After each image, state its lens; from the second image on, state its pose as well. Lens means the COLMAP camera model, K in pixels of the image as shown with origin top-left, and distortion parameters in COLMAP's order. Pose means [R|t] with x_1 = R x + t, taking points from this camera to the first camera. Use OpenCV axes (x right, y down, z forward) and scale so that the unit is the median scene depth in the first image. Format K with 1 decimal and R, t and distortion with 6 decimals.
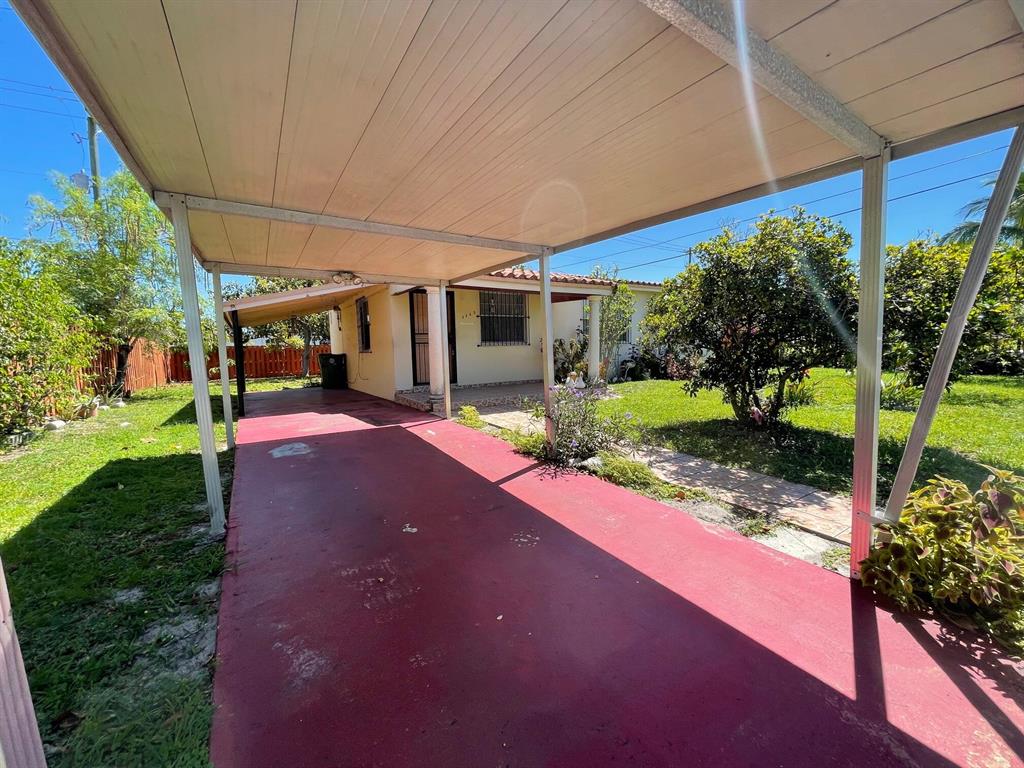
lens RADIAL K [[417.2, 0, 512.0], [0, 417.2, 384.0], [0, 0, 1]] dist [-0.002218, -0.000374]
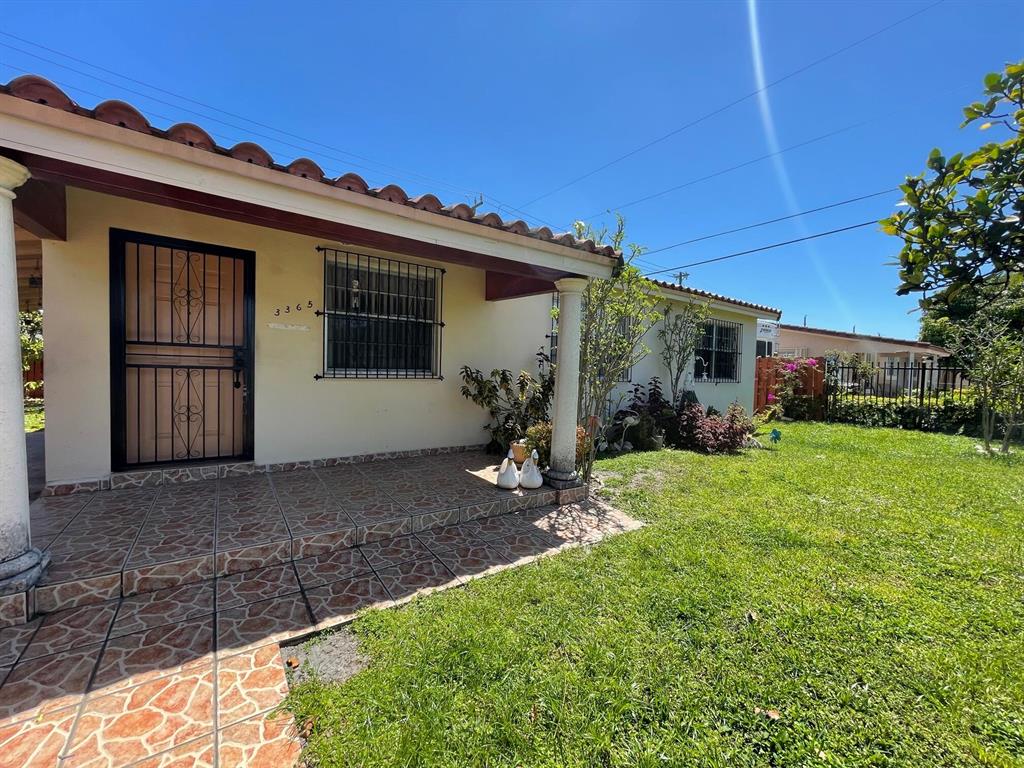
lens RADIAL K [[410.6, 0, 512.0], [0, 410.6, 384.0], [0, 0, 1]] dist [-0.003297, -0.000474]
pose [[0.997782, 0.048766, 0.045303, 0.108439], [-0.046373, 0.997547, -0.052443, -0.067393], [-0.047749, 0.050226, 0.997596, 0.515347]]
